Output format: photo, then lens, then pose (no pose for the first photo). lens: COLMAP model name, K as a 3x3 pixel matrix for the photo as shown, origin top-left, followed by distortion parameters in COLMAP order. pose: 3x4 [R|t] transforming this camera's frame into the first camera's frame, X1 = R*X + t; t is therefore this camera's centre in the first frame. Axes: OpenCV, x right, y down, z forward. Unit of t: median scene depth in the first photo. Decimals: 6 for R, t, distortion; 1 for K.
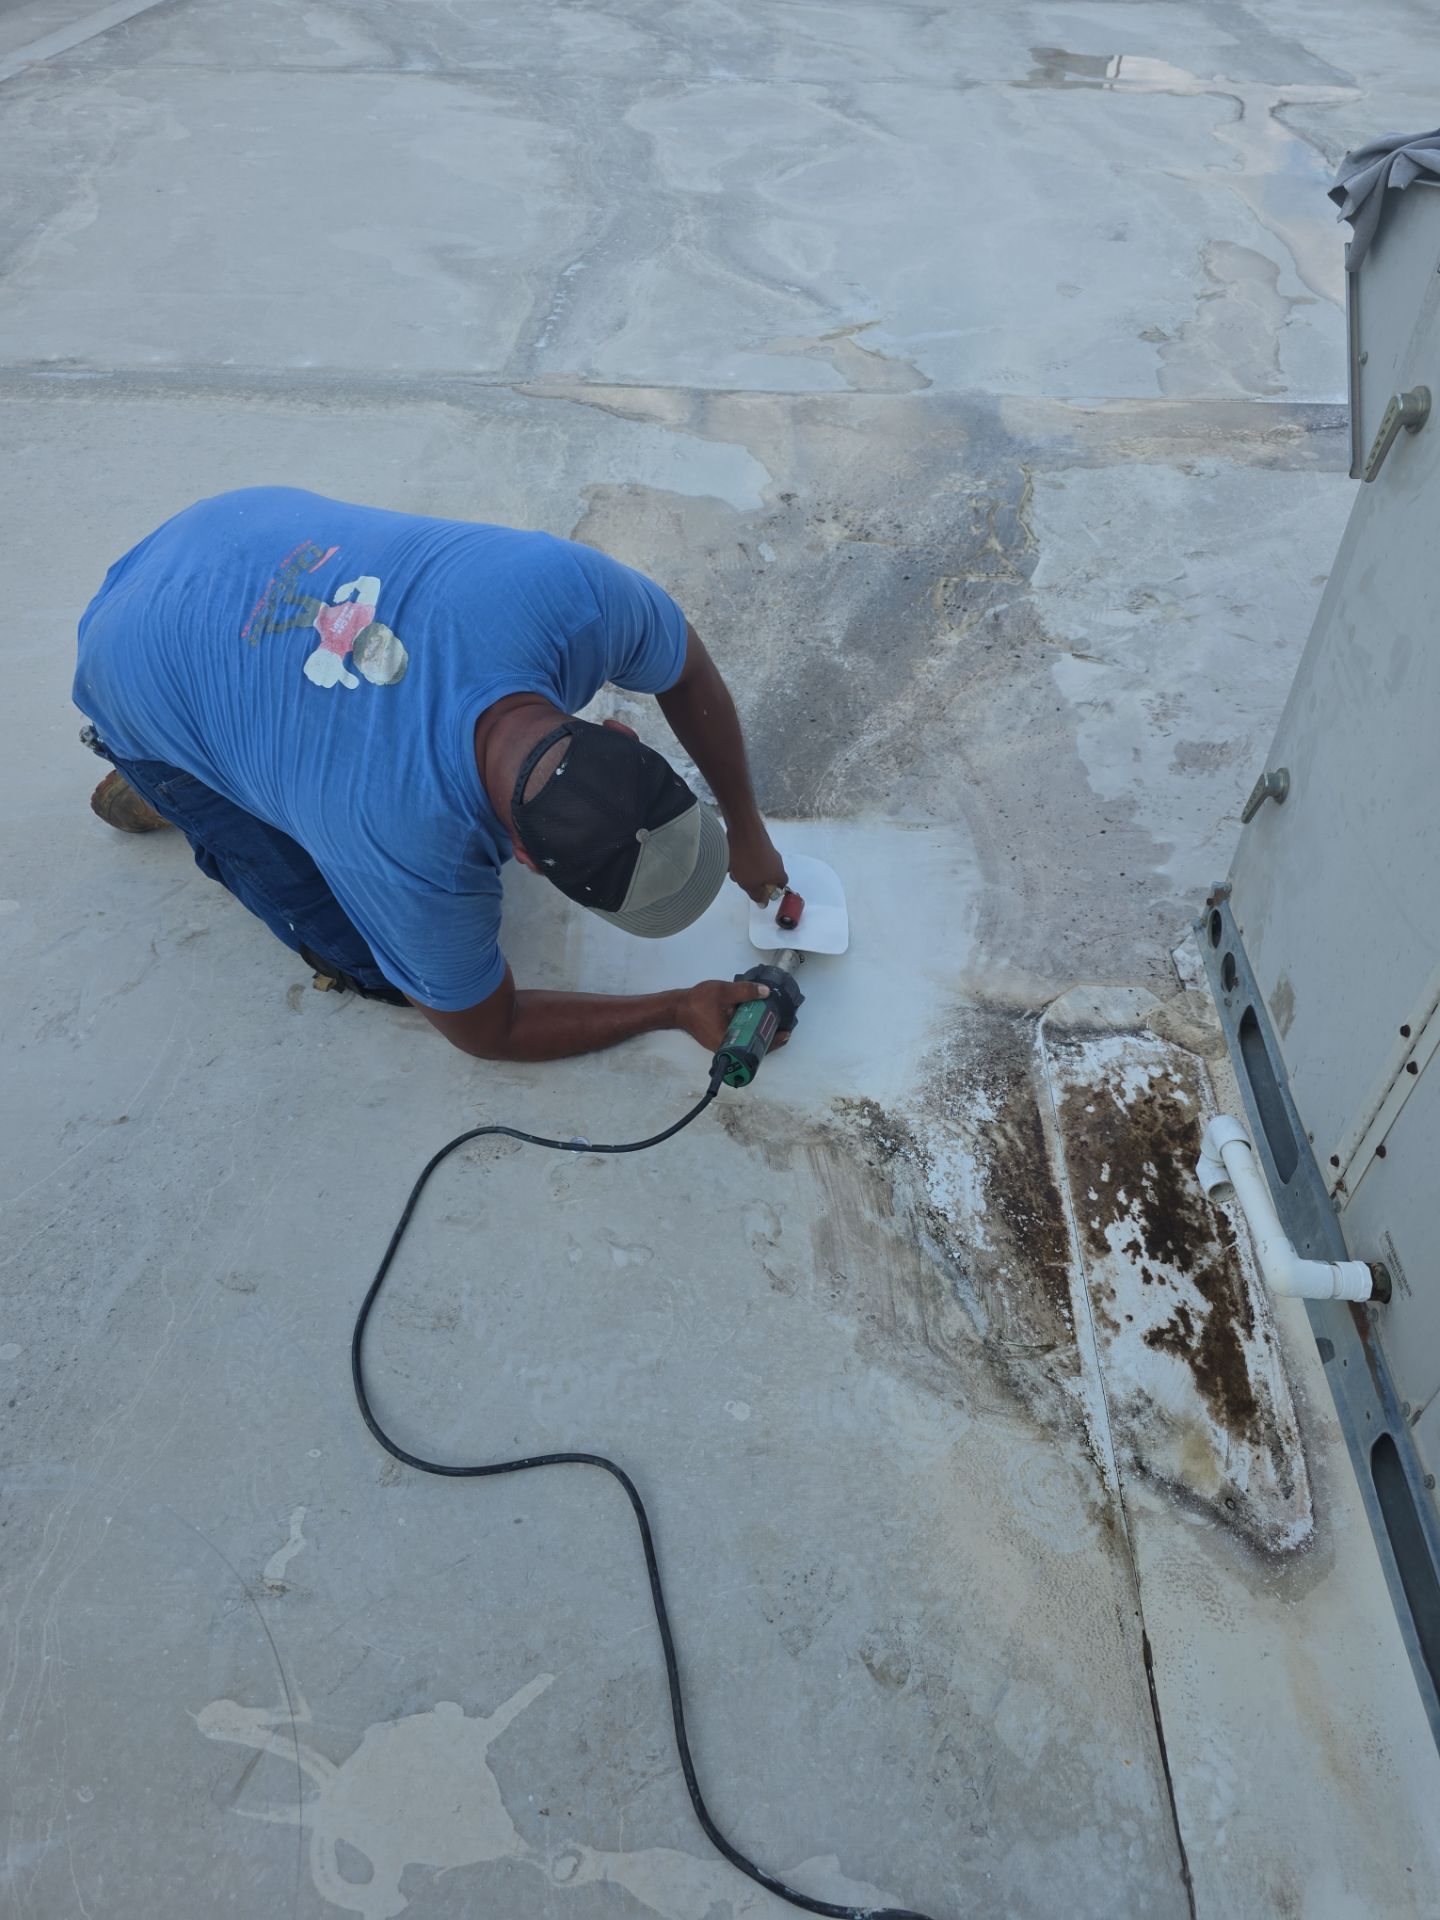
lens RADIAL K [[1263.3, 0, 726.8], [0, 1263.3, 939.5], [0, 0, 1]] dist [0.055762, -0.051437]
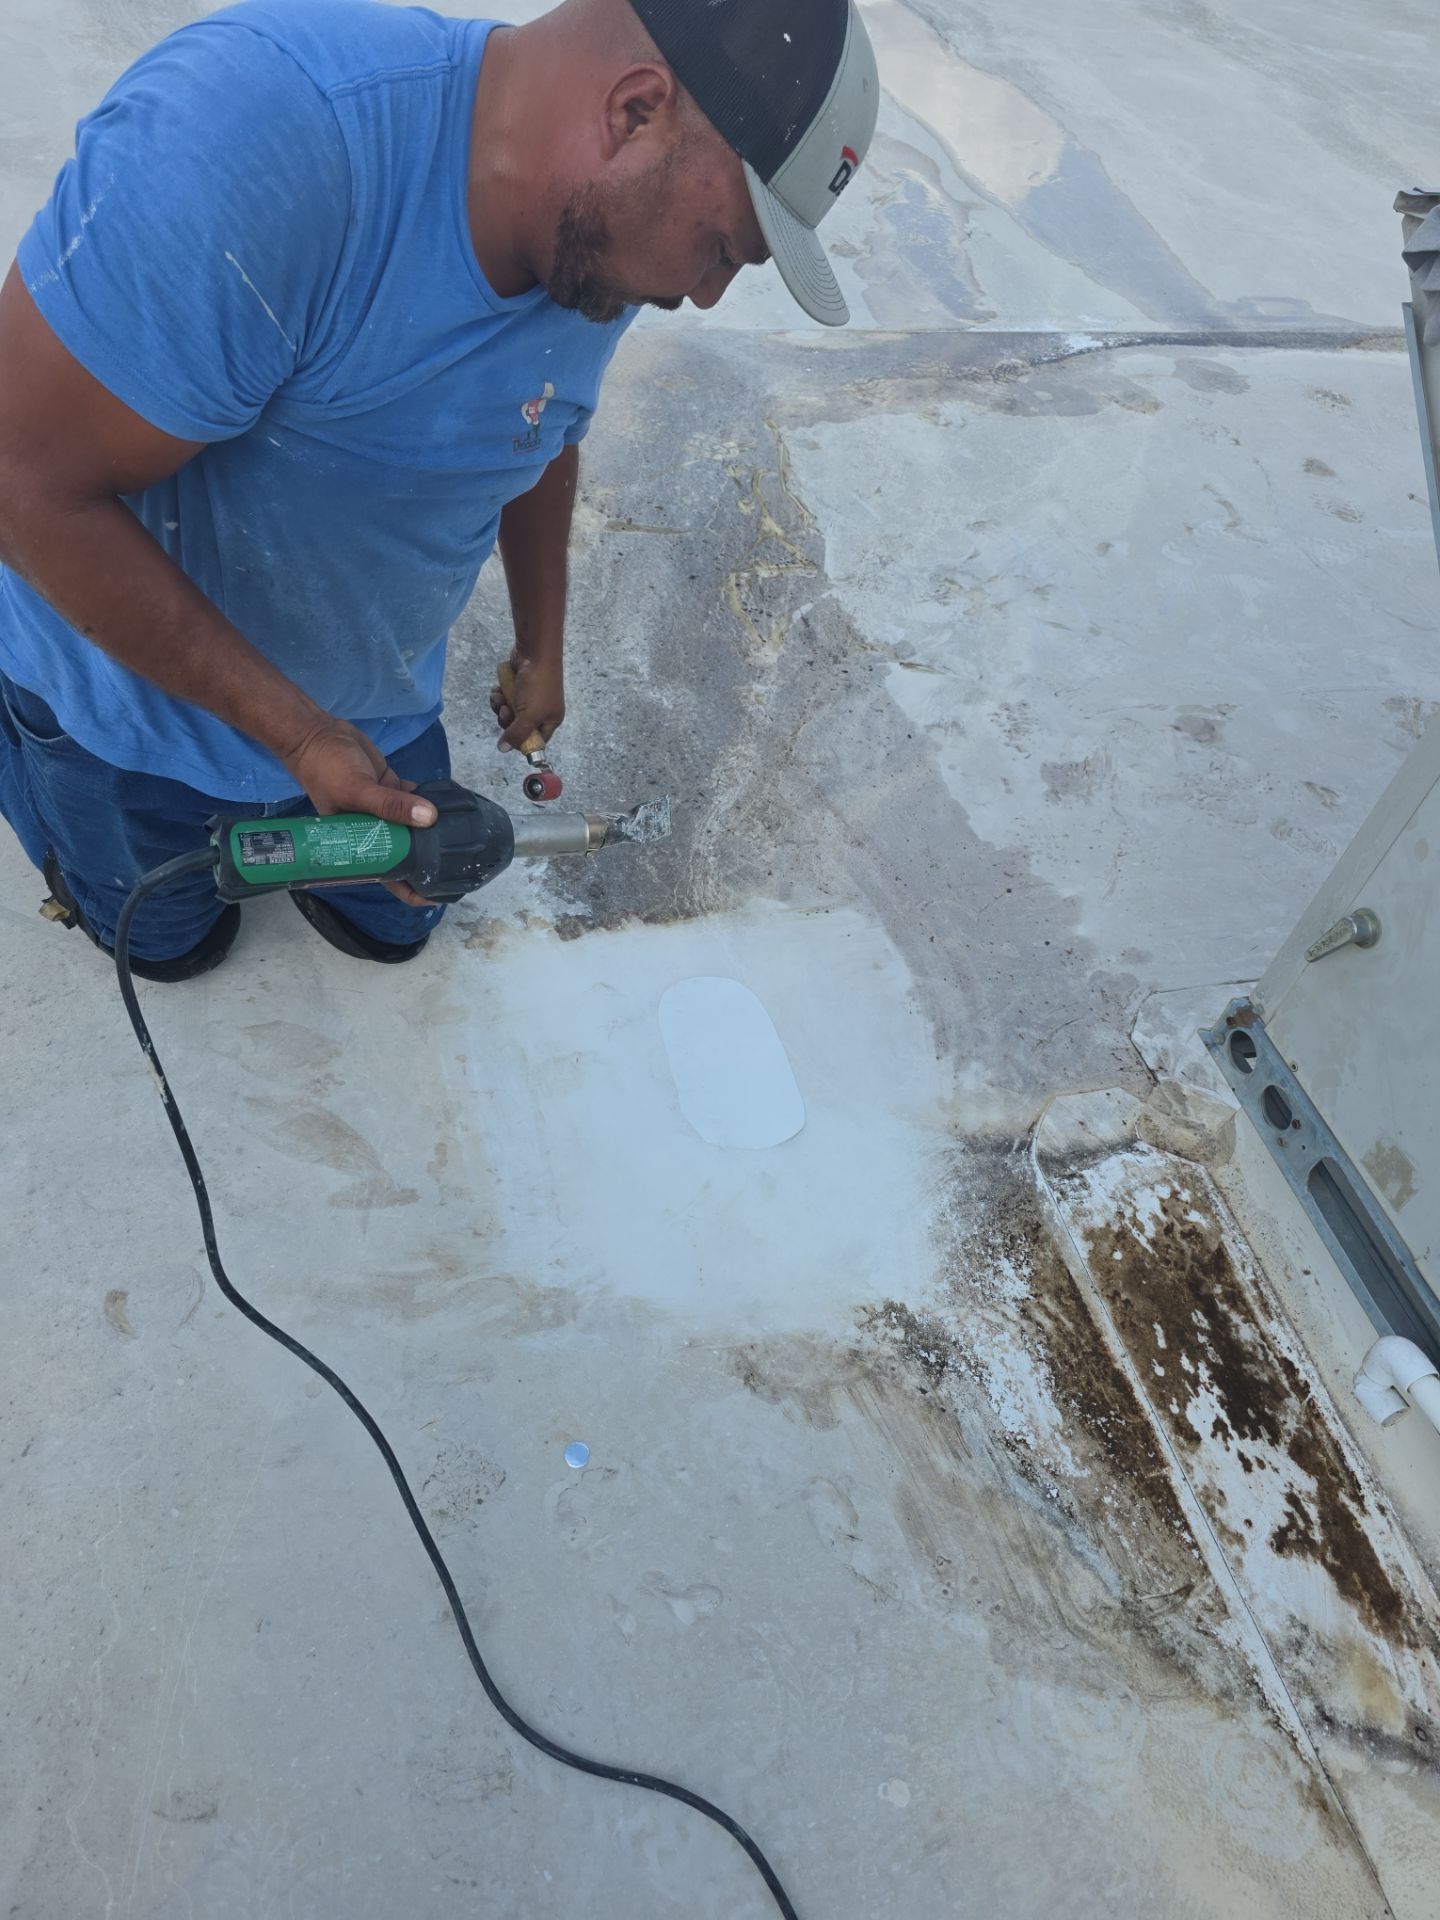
lens RADIAL K [[1263.3, 0, 703.5], [0, 1263.3, 939.0], [0, 0, 1]] dist [0.055762, -0.051437]
pose [[0.951853, -0.152752, 0.265787, -0.199398], [0.125840, 0.985293, 0.115595, -0.229803], [-0.279535, -0.076583, 0.957076, 0.237775]]
